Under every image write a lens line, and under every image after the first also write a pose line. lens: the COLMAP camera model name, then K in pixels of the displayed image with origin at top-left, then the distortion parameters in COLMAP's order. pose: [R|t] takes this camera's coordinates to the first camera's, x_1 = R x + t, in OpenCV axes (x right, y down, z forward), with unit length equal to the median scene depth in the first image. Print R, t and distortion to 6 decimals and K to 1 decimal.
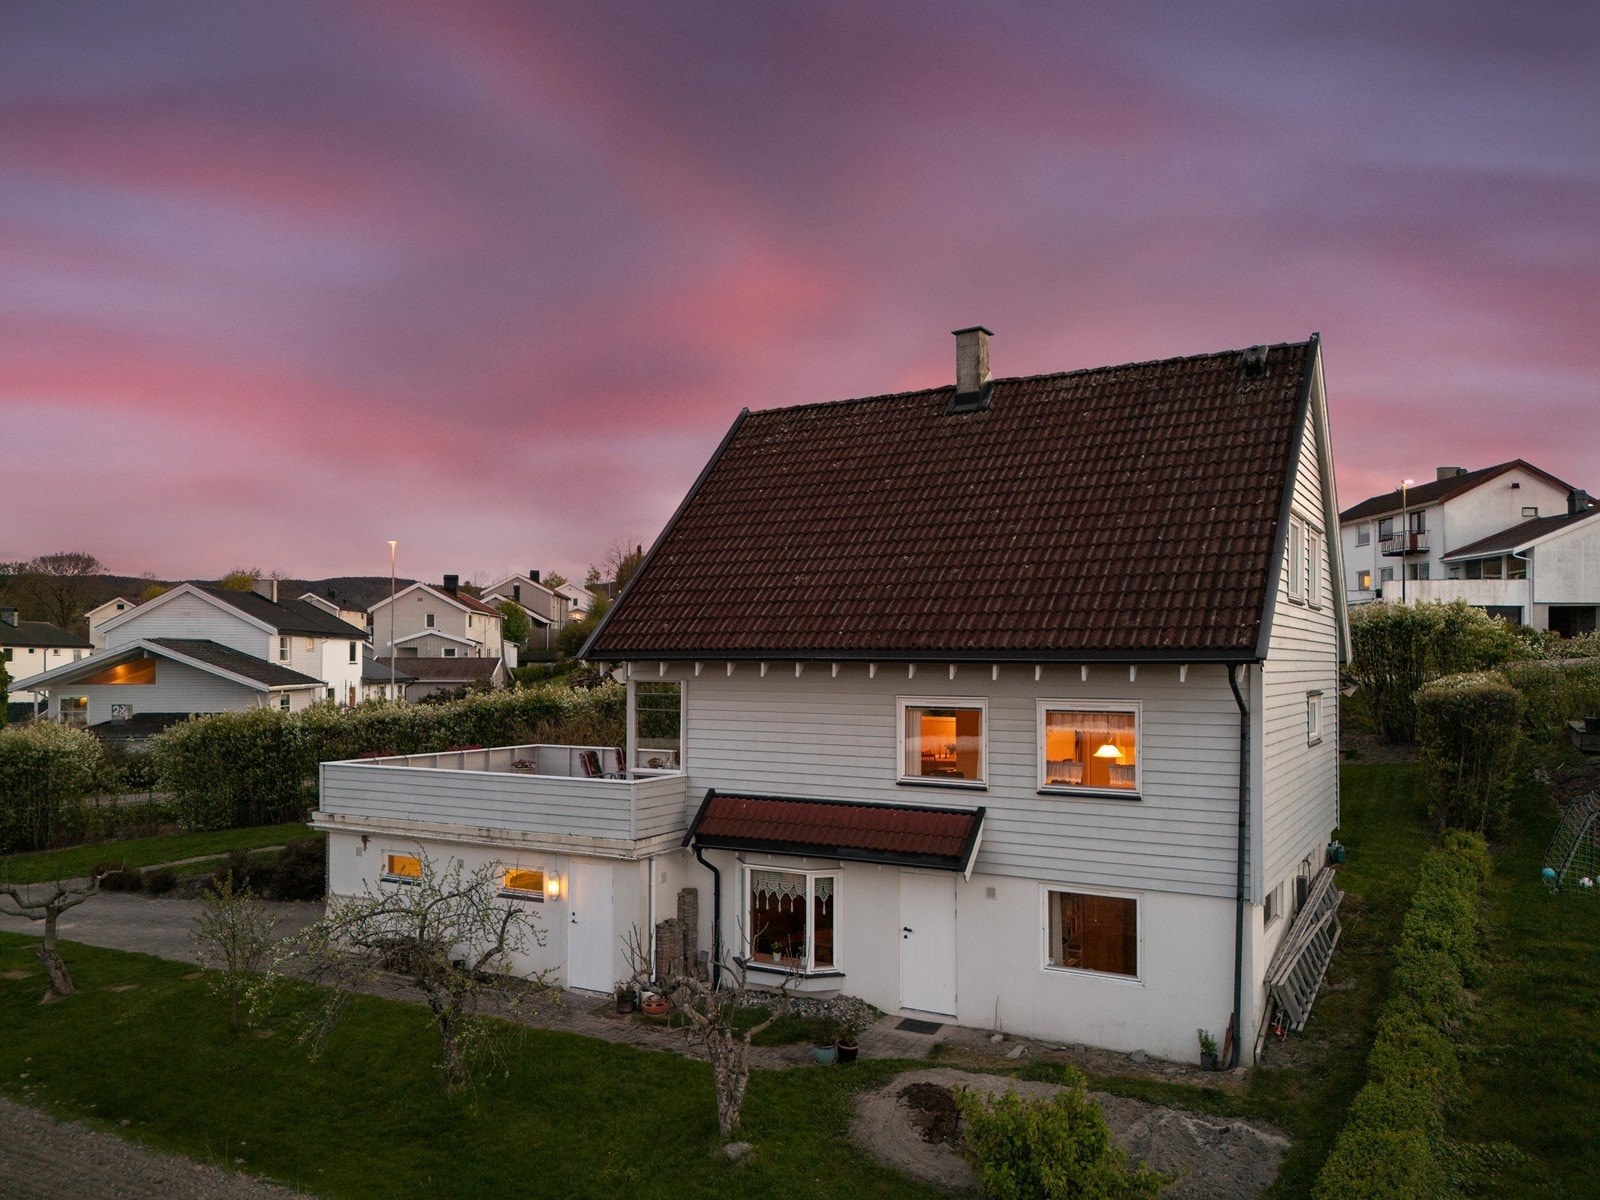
lens RADIAL K [[1185.4, 0, 810.2], [0, 1185.4, 596.7], [0, 0, 1]] dist [0.060998, -0.055351]
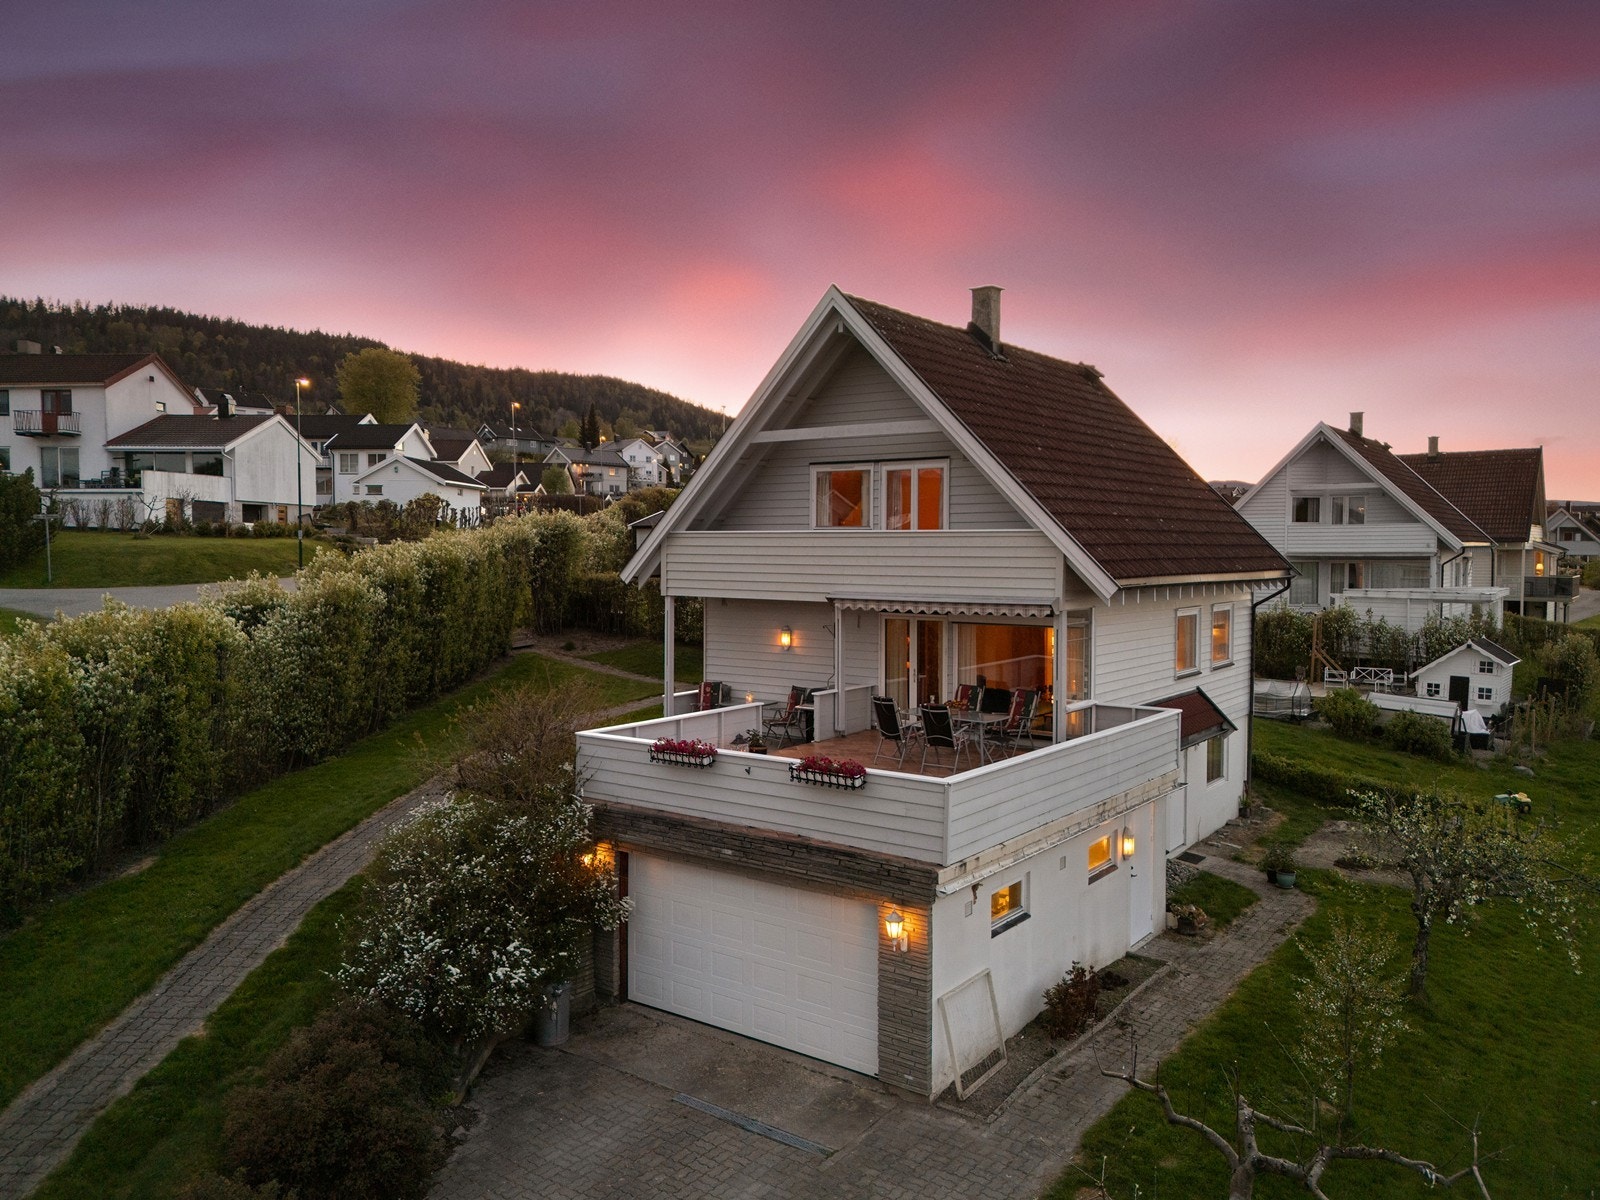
lens RADIAL K [[1185.4, 0, 810.2], [0, 1185.4, 596.7], [0, 0, 1]] dist [0.060998, -0.055351]
pose [[0.118131, -0.042023, 0.992108, -1.180905], [-0.054870, 0.997301, 0.048776, 0.031969], [-0.991481, -0.060199, 0.115507, 1.215888]]
